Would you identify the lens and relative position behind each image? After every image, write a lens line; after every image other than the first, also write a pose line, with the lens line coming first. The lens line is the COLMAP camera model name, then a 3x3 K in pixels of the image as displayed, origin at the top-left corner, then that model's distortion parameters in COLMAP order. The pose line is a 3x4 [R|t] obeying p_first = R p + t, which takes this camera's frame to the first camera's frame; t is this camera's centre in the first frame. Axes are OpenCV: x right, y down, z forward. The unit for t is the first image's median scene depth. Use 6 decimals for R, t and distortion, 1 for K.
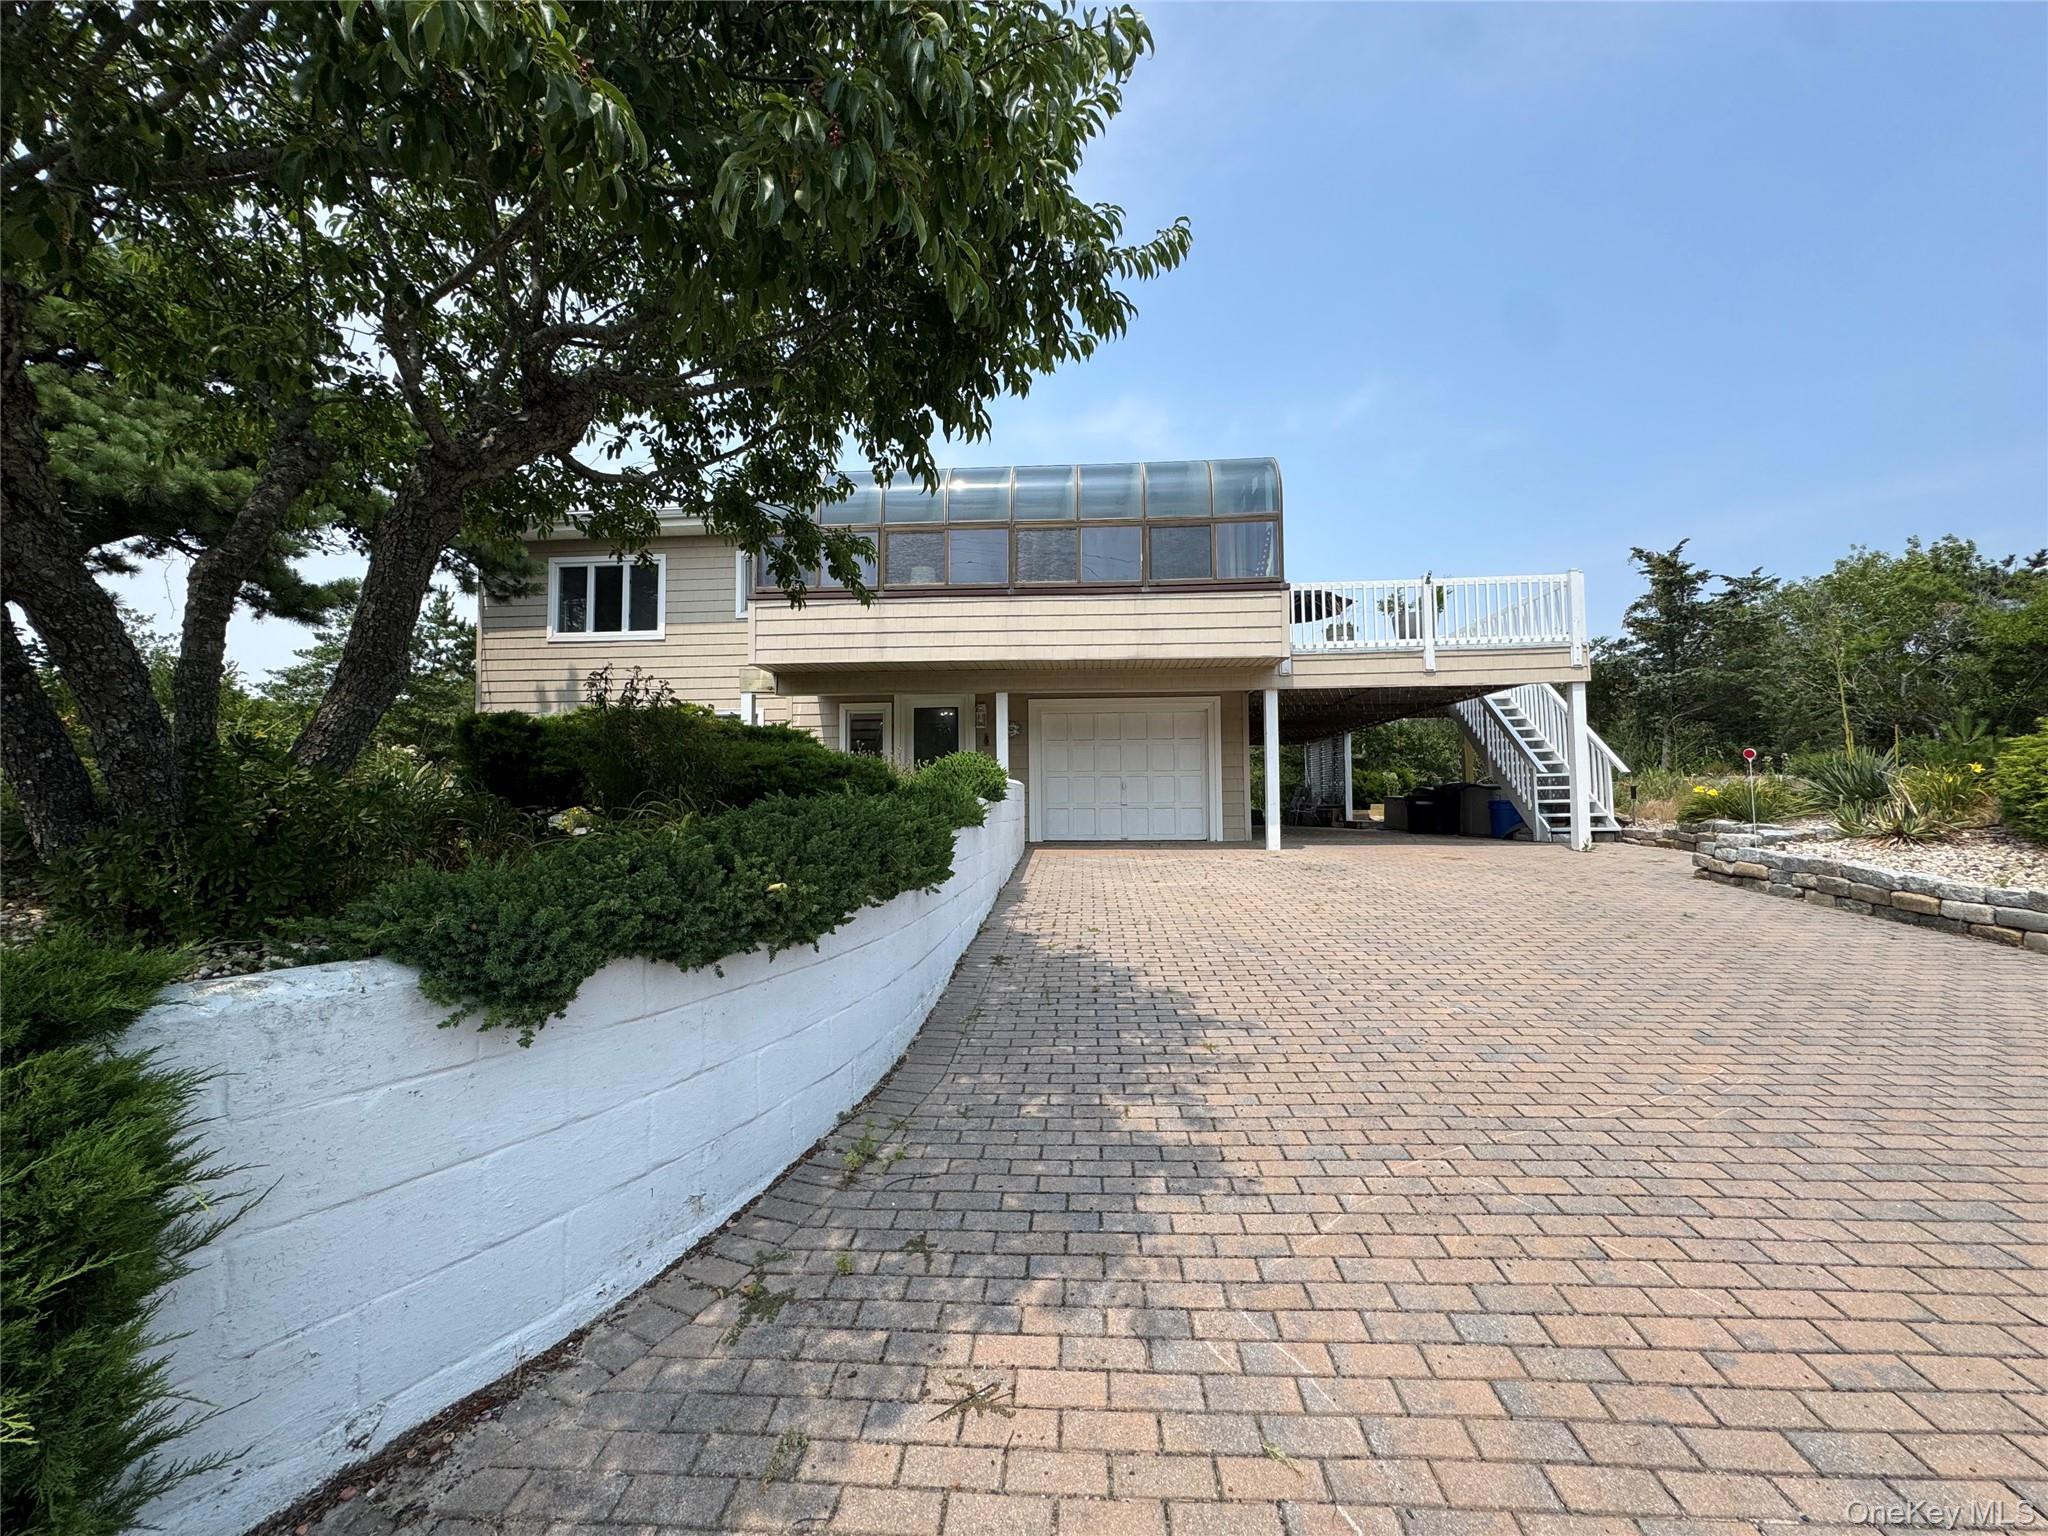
lens RADIAL K [[812.5, 0, 1018.3], [0, 812.5, 769.0], [0, 0, 1]] dist [0.000891, 0.000360]
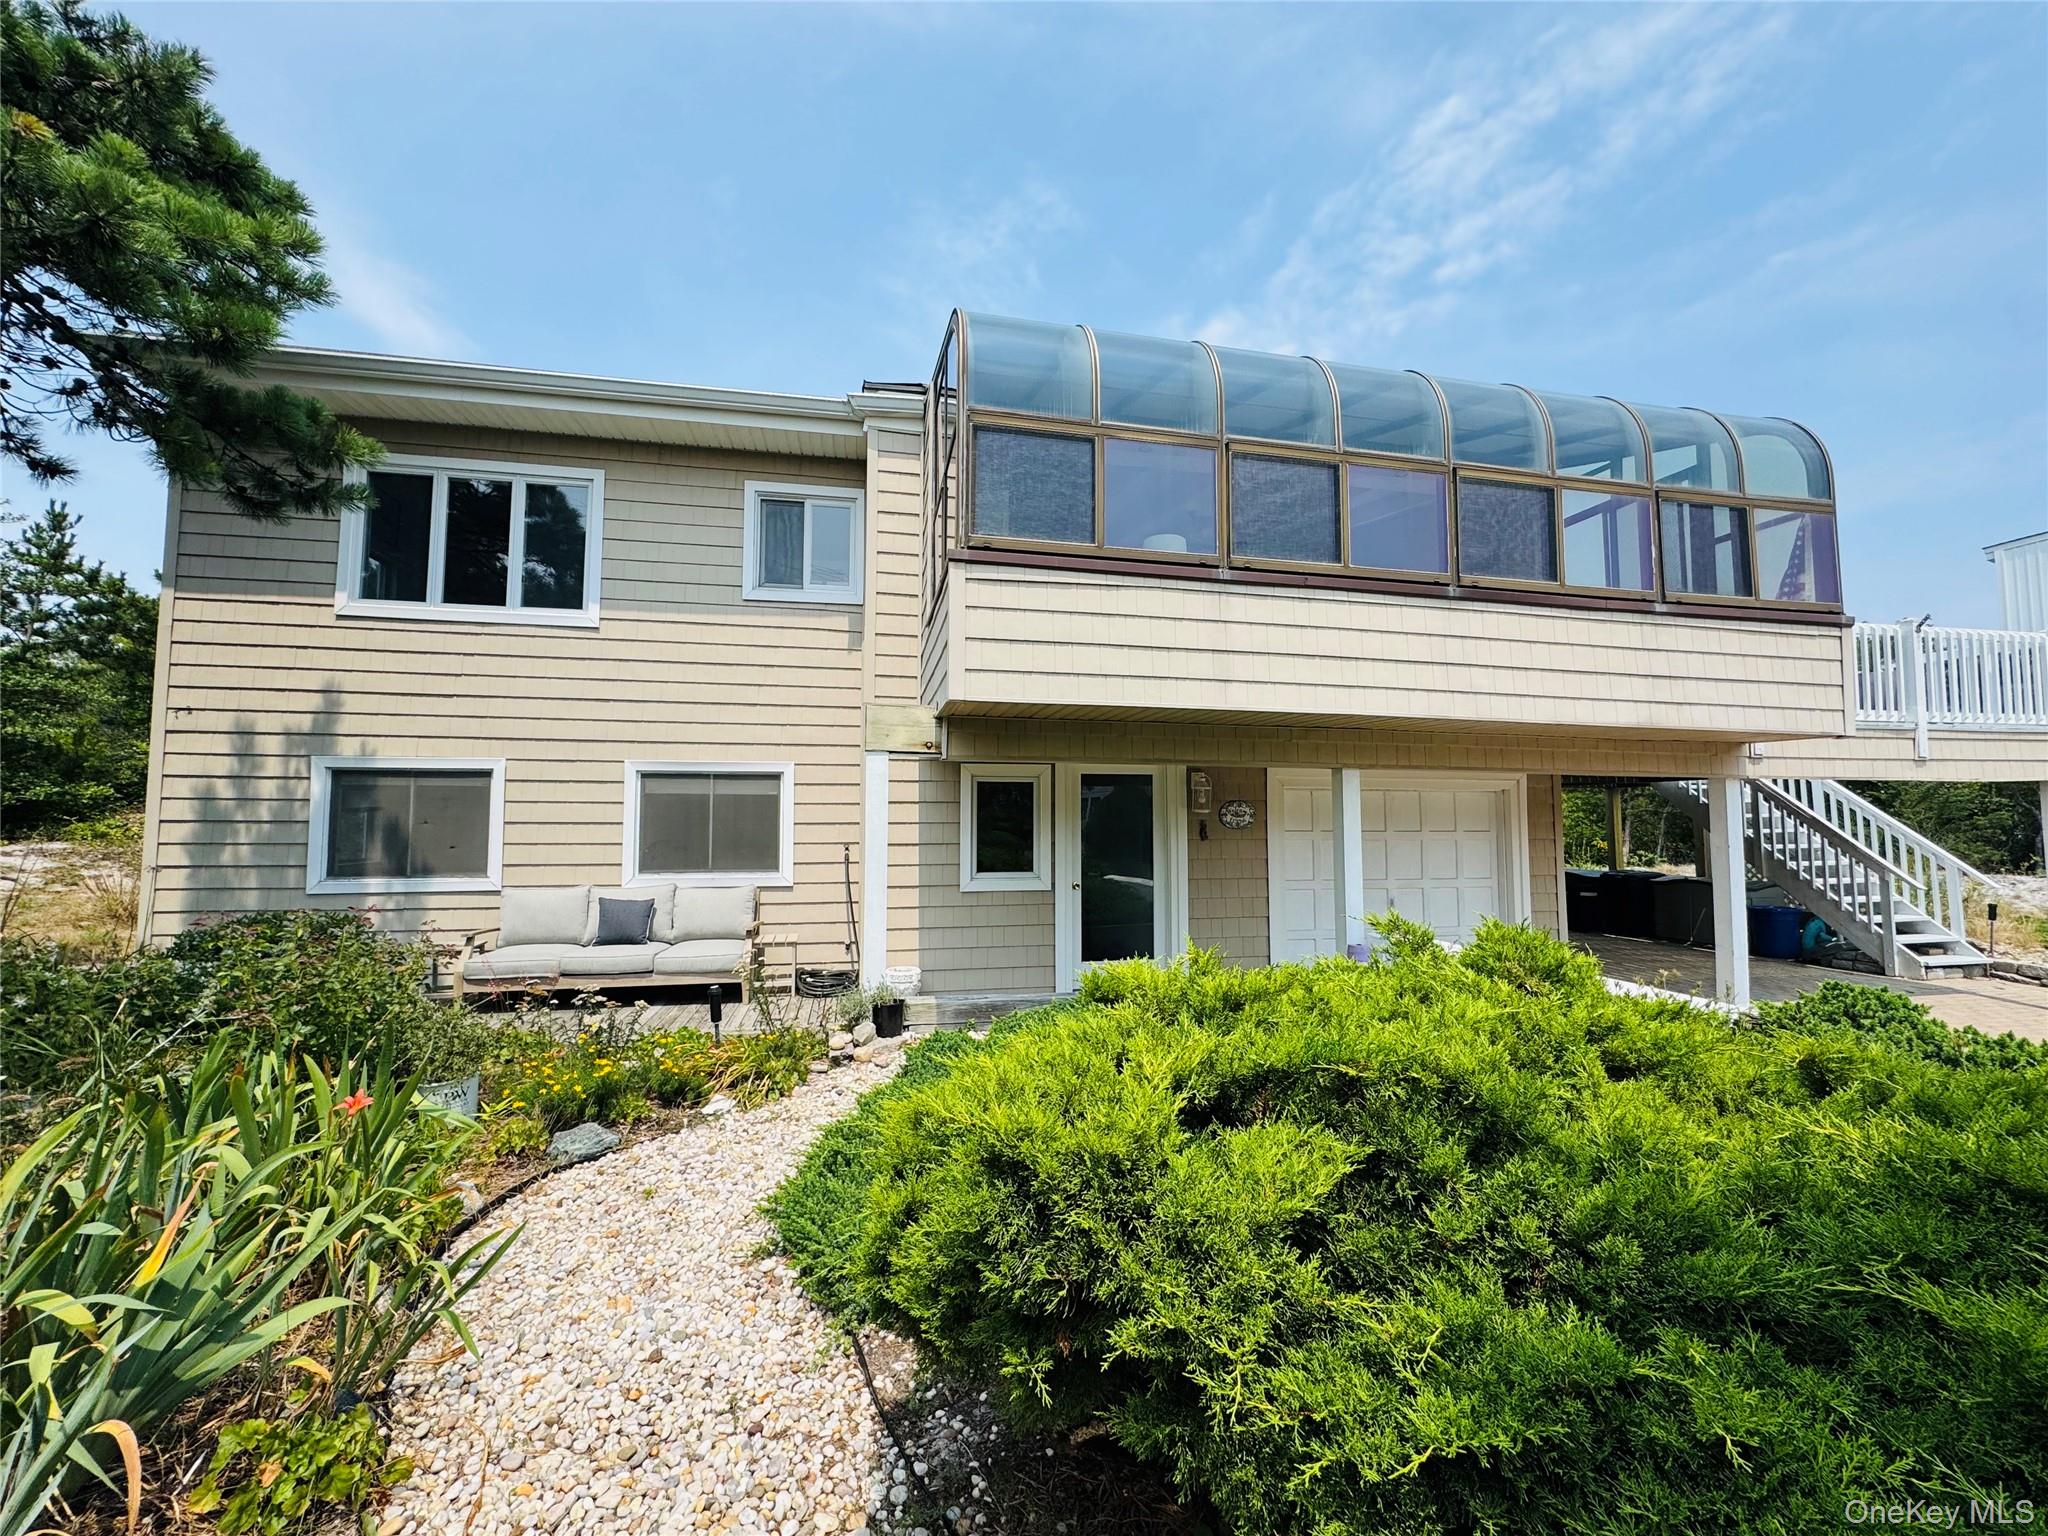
lens RADIAL K [[812.5, 0, 1031.5], [0, 812.5, 768.5], [0, 0, 1]] dist [0.000891, 0.000360]
pose [[0.962023, 0.027229, 0.271608, -0.301128], [-0.021516, 0.999481, -0.023990, -0.059304], [-0.272121, 0.017235, 0.962109, 0.403146]]
